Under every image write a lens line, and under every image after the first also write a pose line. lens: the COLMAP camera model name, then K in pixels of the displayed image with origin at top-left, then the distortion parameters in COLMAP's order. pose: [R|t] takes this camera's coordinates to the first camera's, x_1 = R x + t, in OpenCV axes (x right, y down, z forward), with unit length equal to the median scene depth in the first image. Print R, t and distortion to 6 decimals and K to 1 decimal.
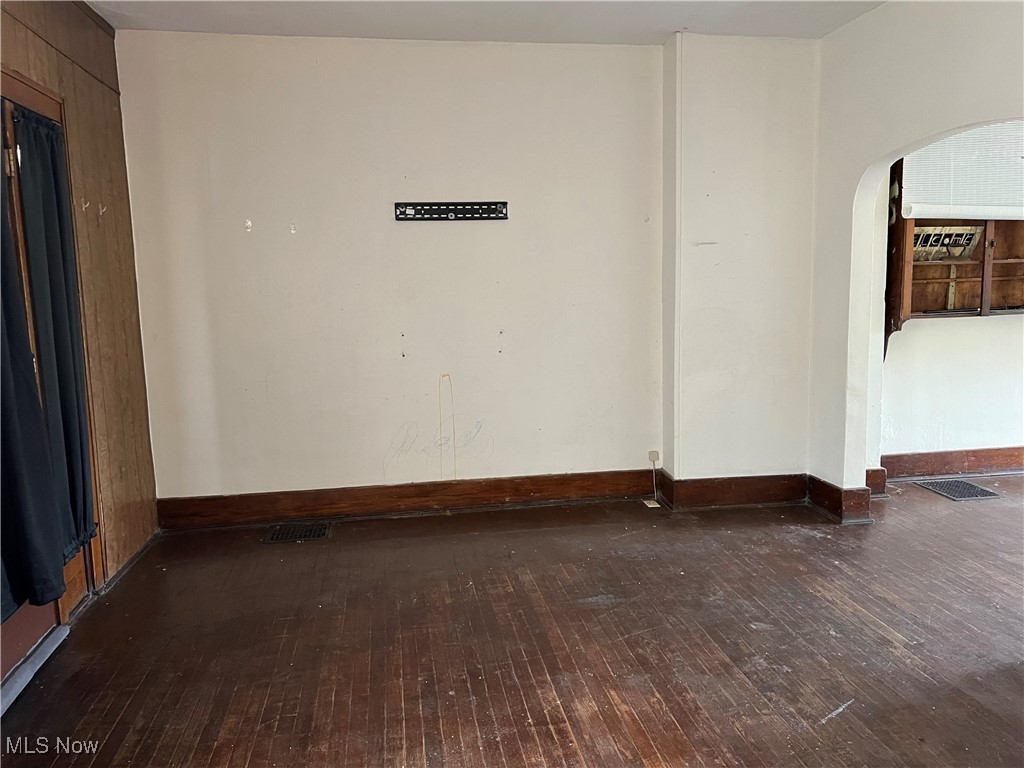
lens RADIAL K [[768.9, 0, 512.5], [0, 768.9, 378.1], [0, 0, 1]] dist [0.052704, -0.069324]
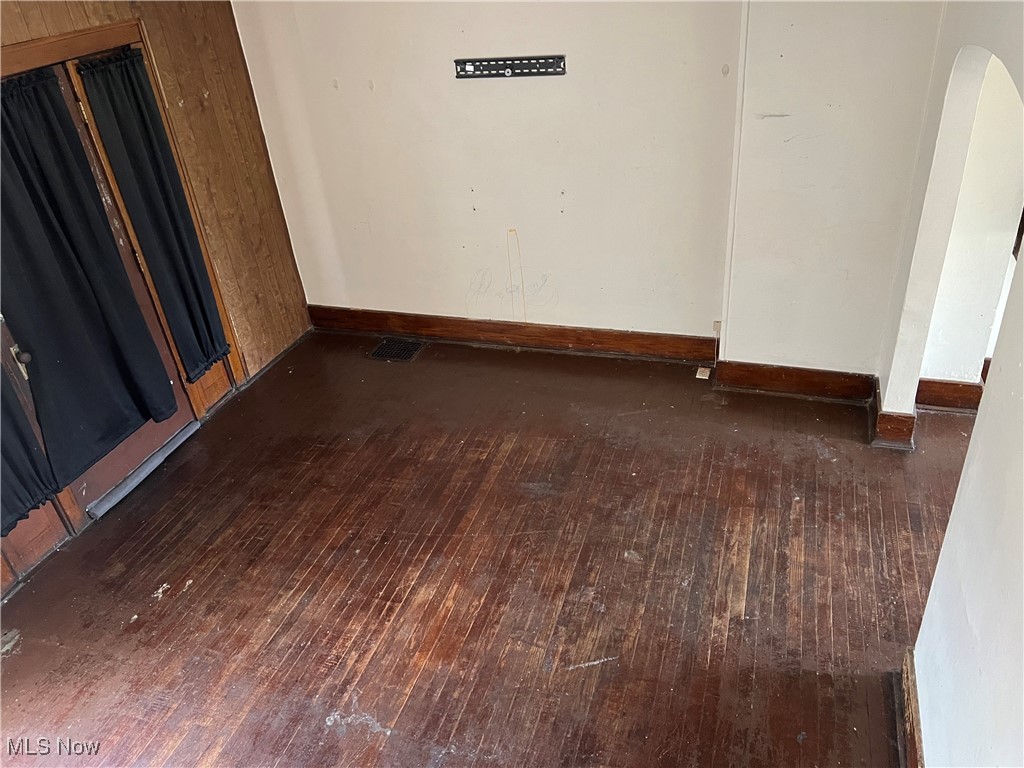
lens RADIAL K [[768.9, 0, 517.1], [0, 768.9, 380.5], [0, 0, 1]] dist [0.052704, -0.069324]
pose [[0.884162, 0.195883, -0.424131, 0.463686], [0.004552, 0.904198, 0.427090, -0.305532], [0.467158, -0.379547, 0.798566, 0.091416]]
